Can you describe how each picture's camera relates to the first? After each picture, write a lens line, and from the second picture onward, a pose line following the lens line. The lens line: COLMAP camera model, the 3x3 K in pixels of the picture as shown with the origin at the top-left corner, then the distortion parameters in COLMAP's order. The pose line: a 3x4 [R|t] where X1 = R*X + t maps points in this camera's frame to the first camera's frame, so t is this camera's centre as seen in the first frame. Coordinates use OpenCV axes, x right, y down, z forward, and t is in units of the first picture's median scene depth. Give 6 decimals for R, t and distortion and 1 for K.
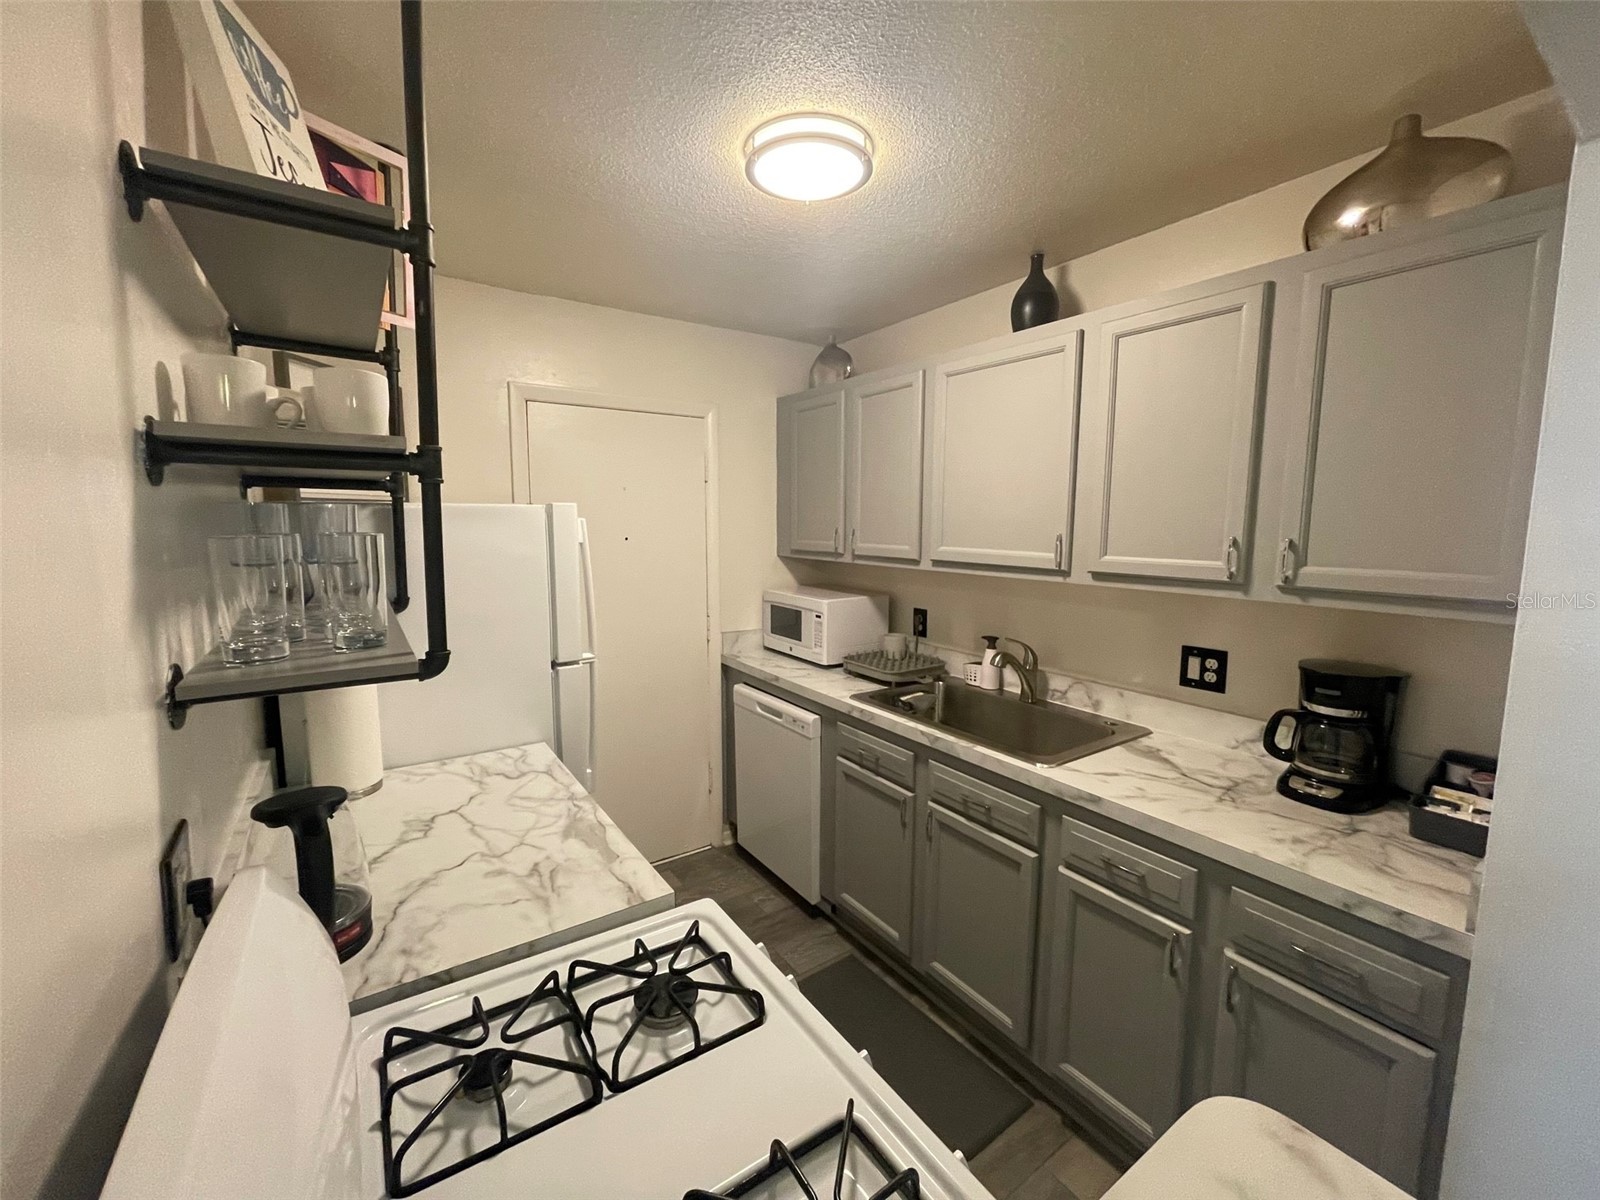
lens RADIAL K [[651.7, 0, 800.2], [0, 651.7, 594.2], [0, 0, 1]] dist [-0.000692, -0.000494]
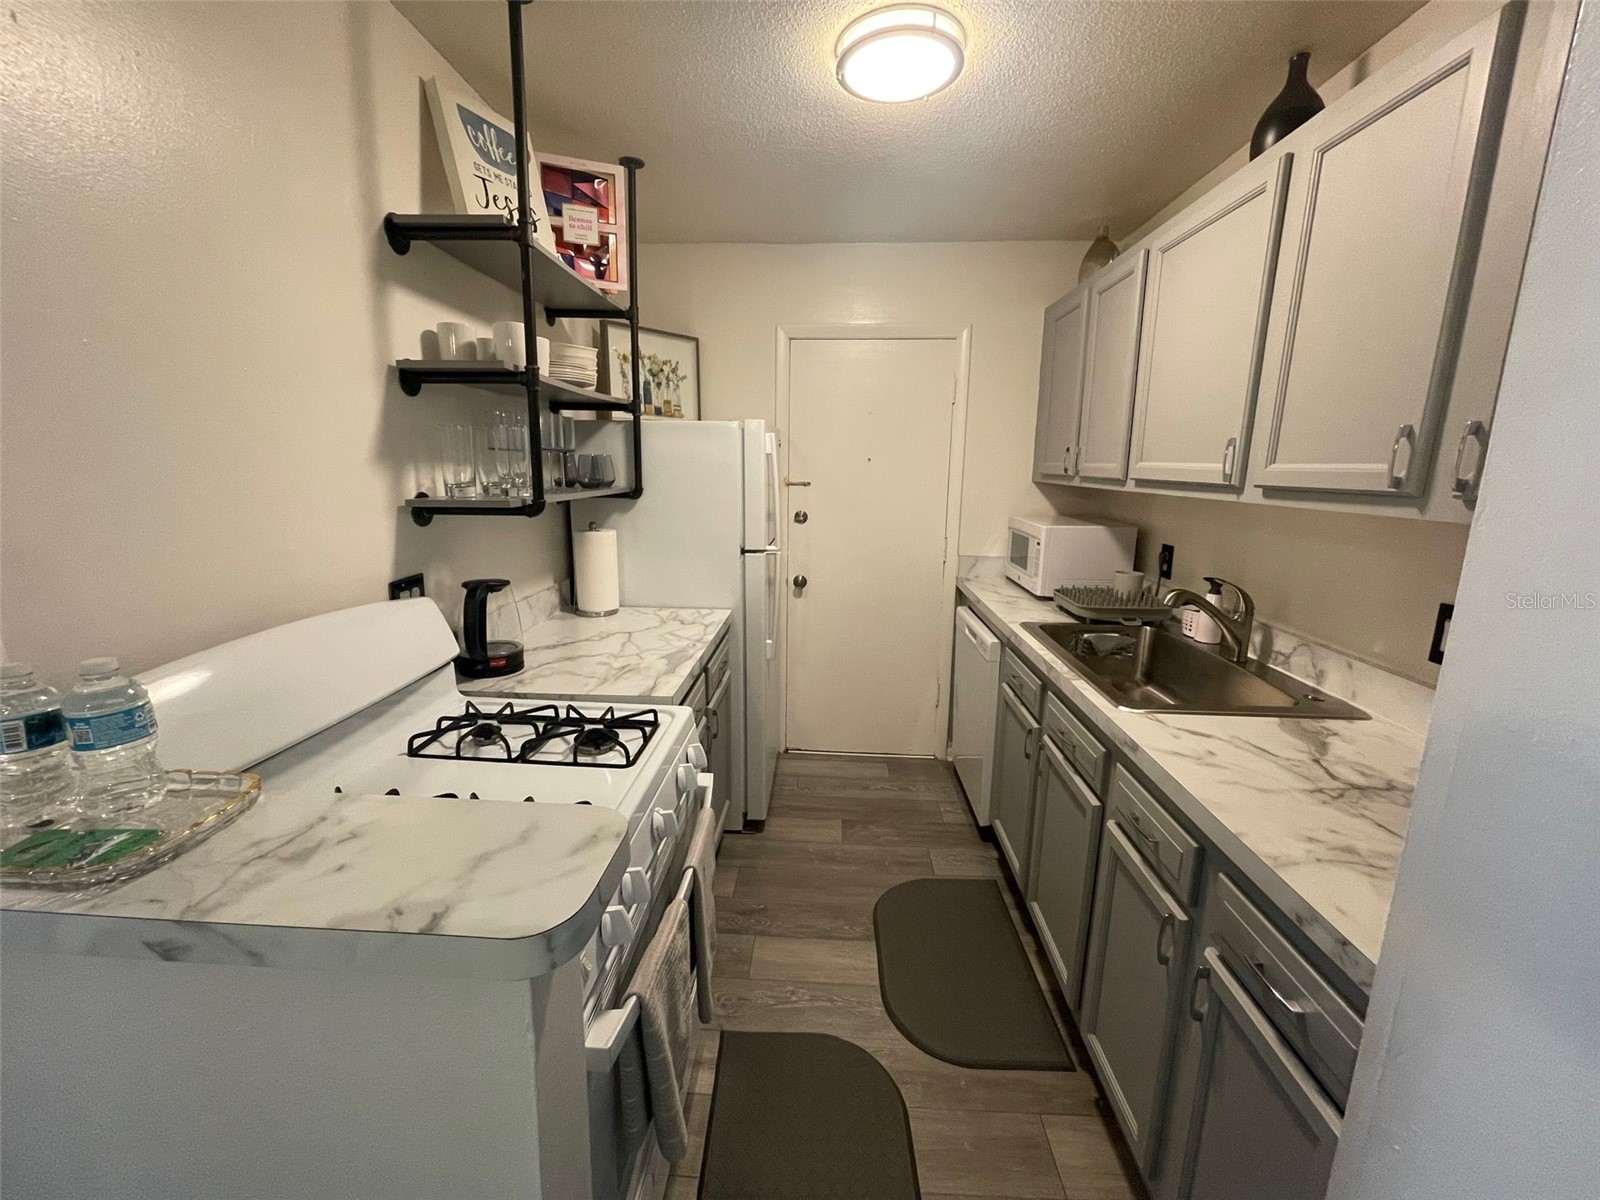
lens RADIAL K [[651.7, 0, 792.8], [0, 651.7, 596.1], [0, 0, 1]] dist [-0.000692, -0.000494]
pose [[0.790080, 0.126851, -0.599736, 0.467352], [-0.077148, 0.991152, 0.108007, 0.051156], [0.608130, -0.039066, 0.792876, 0.054609]]
